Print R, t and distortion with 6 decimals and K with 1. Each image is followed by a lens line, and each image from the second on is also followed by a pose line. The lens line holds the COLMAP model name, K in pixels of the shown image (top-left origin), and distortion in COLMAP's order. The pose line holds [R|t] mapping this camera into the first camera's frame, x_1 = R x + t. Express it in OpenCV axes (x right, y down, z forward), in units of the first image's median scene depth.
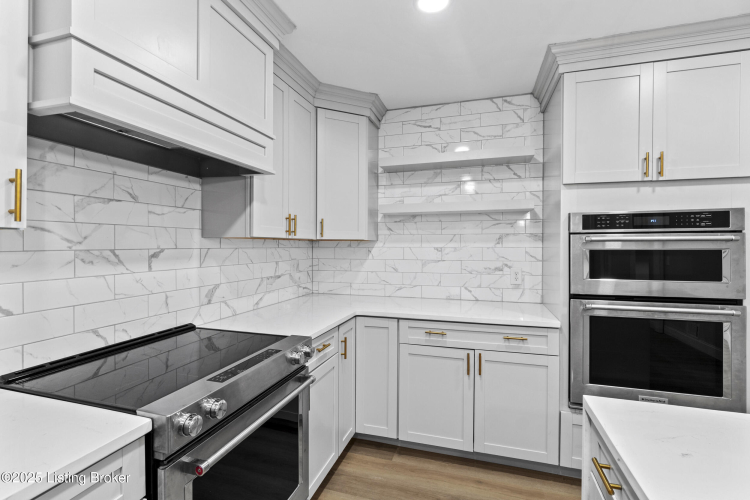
lens RADIAL K [[356.1, 0, 374.1], [0, 356.1, 246.4], [0, 0, 1]] dist [0.002070, 0.000285]
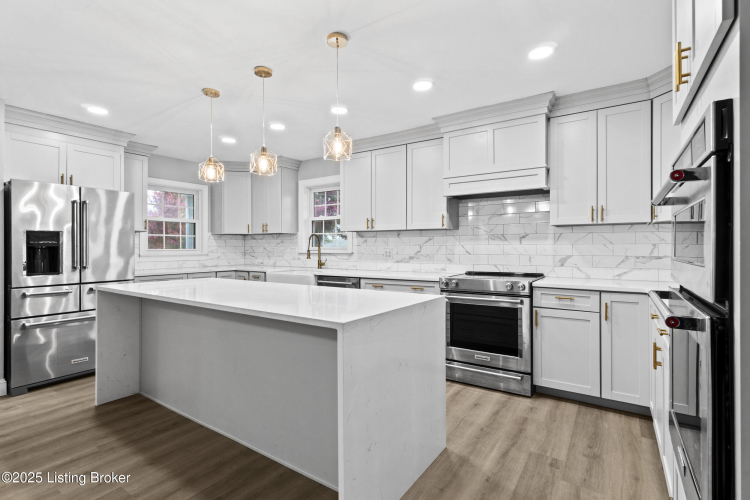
lens RADIAL K [[356.1, 0, 375.1], [0, 356.1, 250.0], [0, 0, 1]] dist [0.002070, 0.000285]
pose [[-0.291867, -0.004541, -0.956448, 1.411680], [-0.010757, 0.999941, -0.001465, 0.097447], [0.956398, 0.009861, -0.291899, 0.655624]]
